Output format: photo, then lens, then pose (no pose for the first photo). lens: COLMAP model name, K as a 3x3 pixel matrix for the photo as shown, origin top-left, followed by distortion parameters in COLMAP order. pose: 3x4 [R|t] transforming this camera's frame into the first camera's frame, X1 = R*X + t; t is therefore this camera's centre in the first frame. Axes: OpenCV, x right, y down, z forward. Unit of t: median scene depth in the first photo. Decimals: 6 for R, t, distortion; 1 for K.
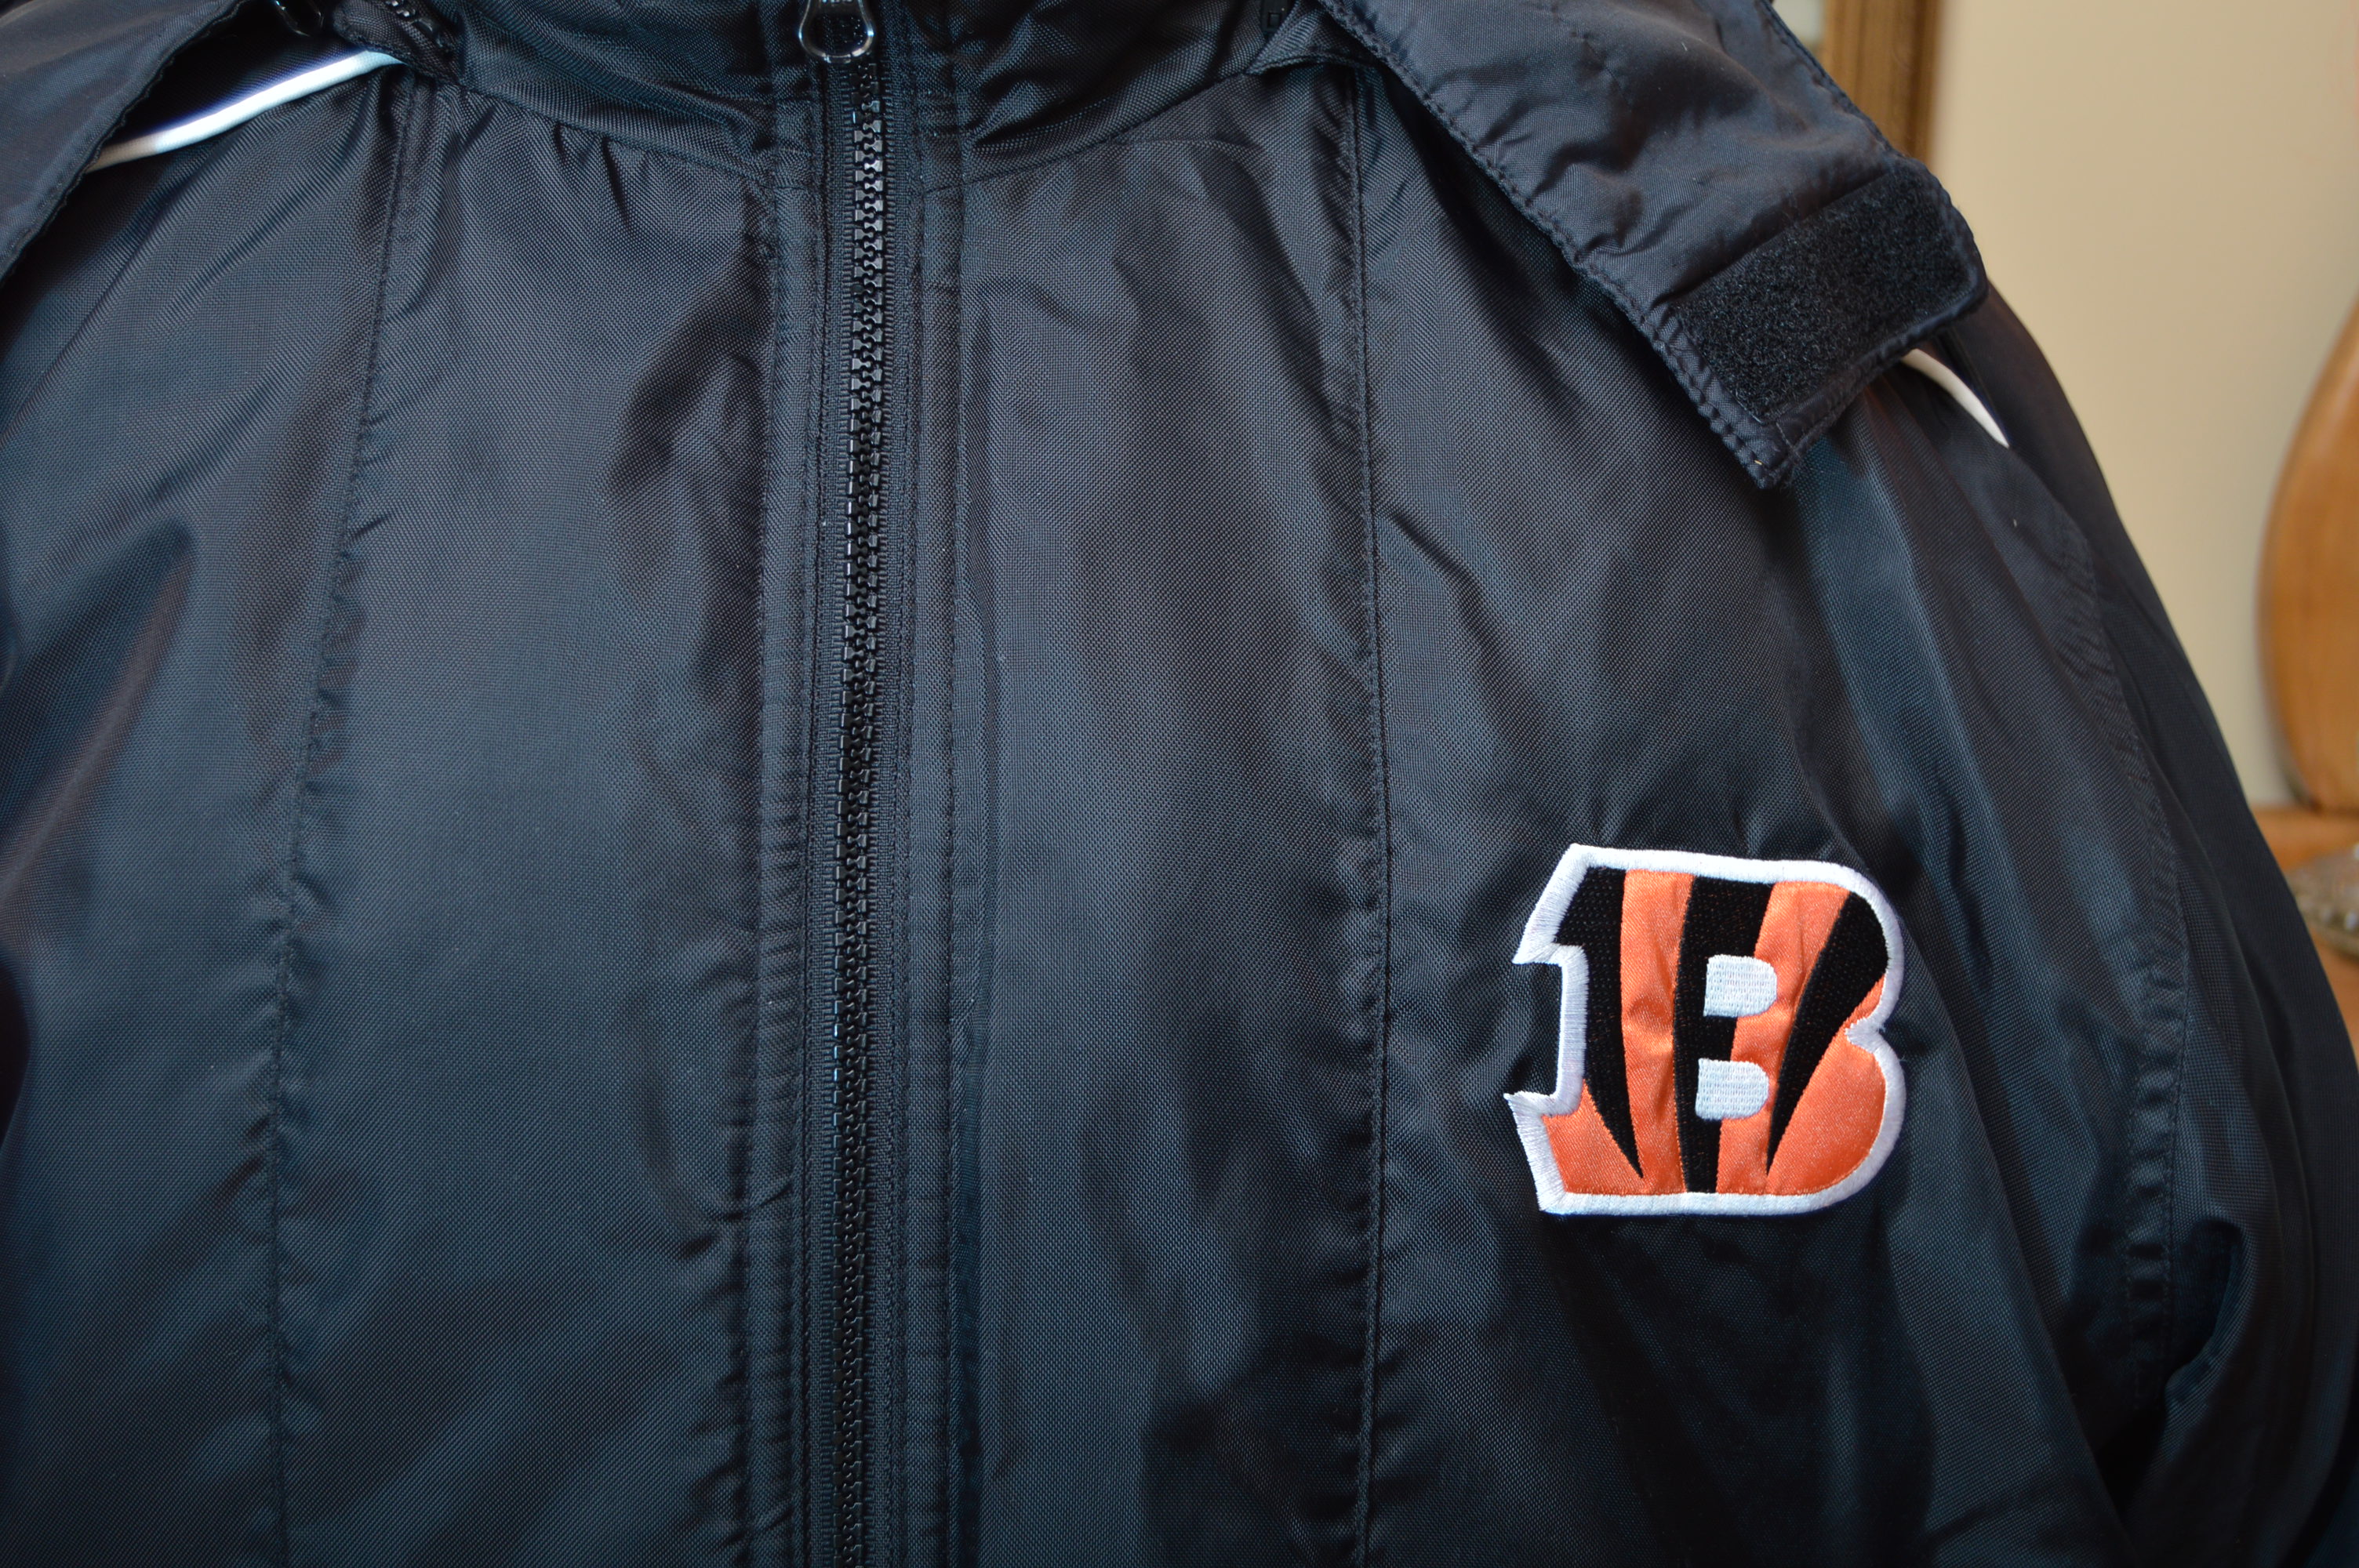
lens RADIAL K [[3323.3, 0, 1179.5], [0, 3323.3, 784.0], [0, 0, 1]] dist [-0.042752, -0.096438]
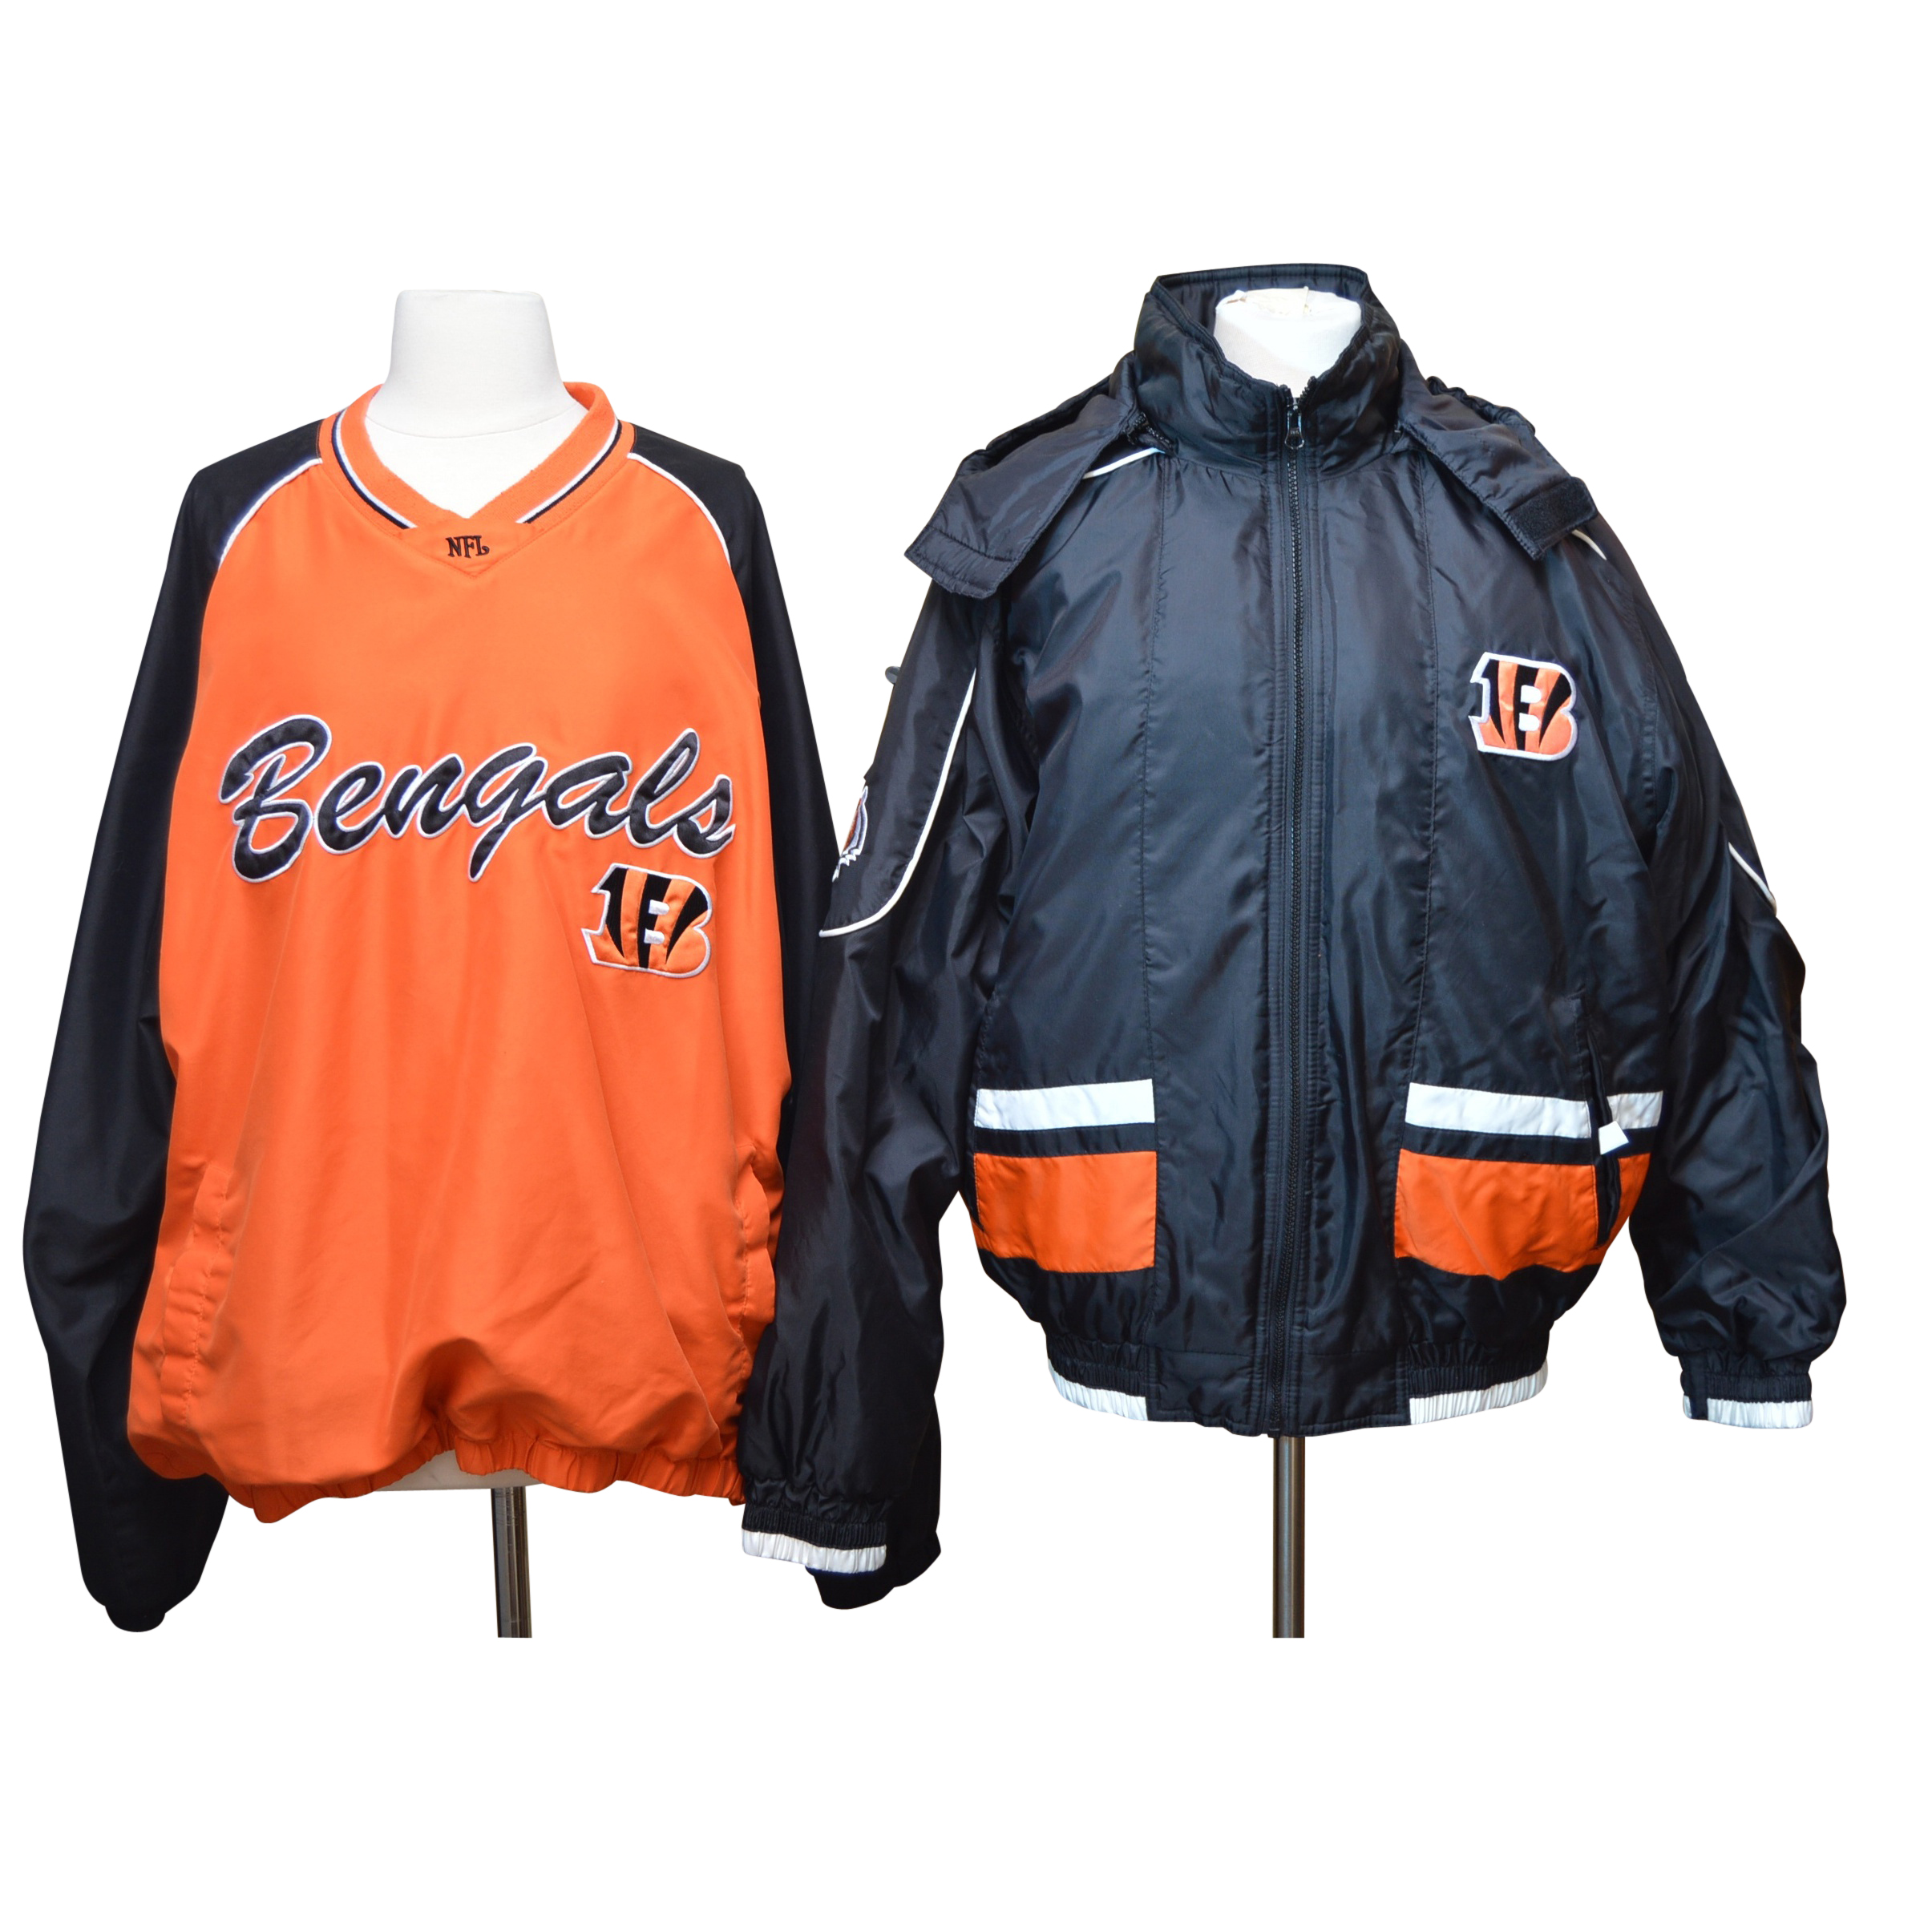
lens RADIAL K [[2651.2, 0, 964.3], [0, 2651.2, 912.5], [0, 0, 1]] dist [-0.024811, -0.035431]
pose [[0.999235, -0.004186, -0.038876, -0.351930], [0.001552, 0.997715, -0.067542, 0.507194], [0.039070, 0.067430, 0.996959, -1.971230]]
